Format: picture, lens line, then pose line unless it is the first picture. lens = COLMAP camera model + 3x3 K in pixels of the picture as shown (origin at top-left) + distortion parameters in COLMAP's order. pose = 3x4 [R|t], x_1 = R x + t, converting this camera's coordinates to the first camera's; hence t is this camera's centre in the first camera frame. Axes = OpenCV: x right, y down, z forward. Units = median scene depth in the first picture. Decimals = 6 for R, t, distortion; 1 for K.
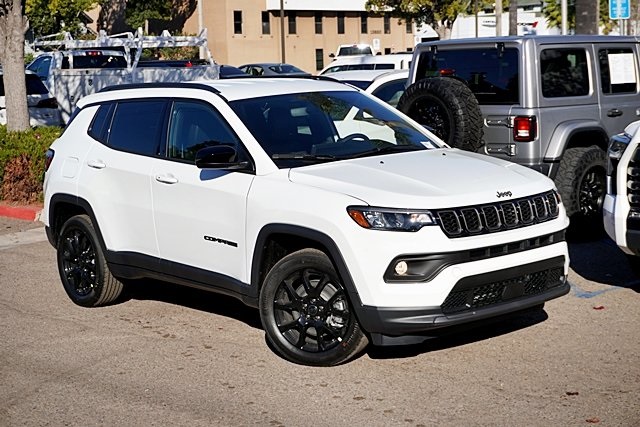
lens RADIAL K [[1210.4, 0, 320.0], [0, 1210.4, 213.5], [0, 0, 1]] dist [0.038804, 0.139200]
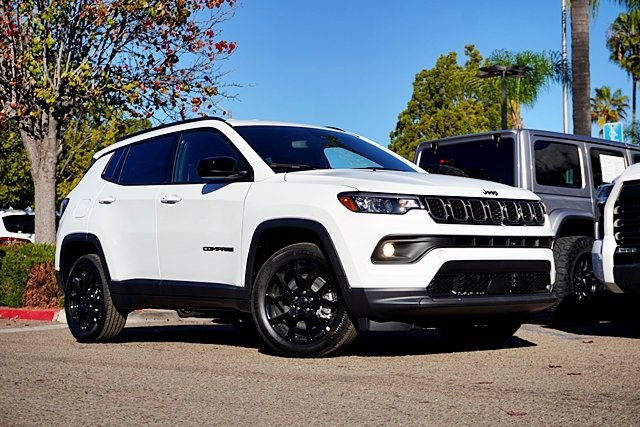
lens RADIAL K [[1148.6, 0, 320.0], [0, 1148.6, 213.5], [0, 0, 1]] dist [0.002813, 0.198143]
pose [[0.999419, 0.026353, -0.021630, 0.027012], [-0.029870, 0.982684, -0.182865, 0.180197], [0.016436, 0.183404, 0.982900, 0.032703]]
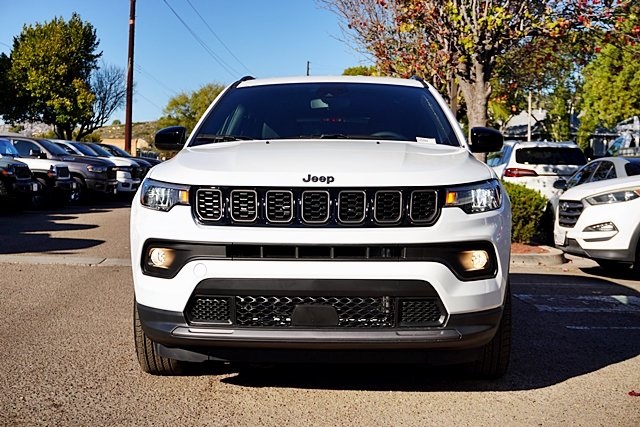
lens RADIAL K [[936.0, 0, 320.0], [0, 936.0, 213.5], [0, 0, 1]] dist [0.007428, 0.017680]
pose [[0.746795, 0.065675, -0.661804, 0.506767], [-0.120331, 0.992031, -0.037339, 0.024459], [0.654078, 0.107520, 0.748747, 0.566786]]
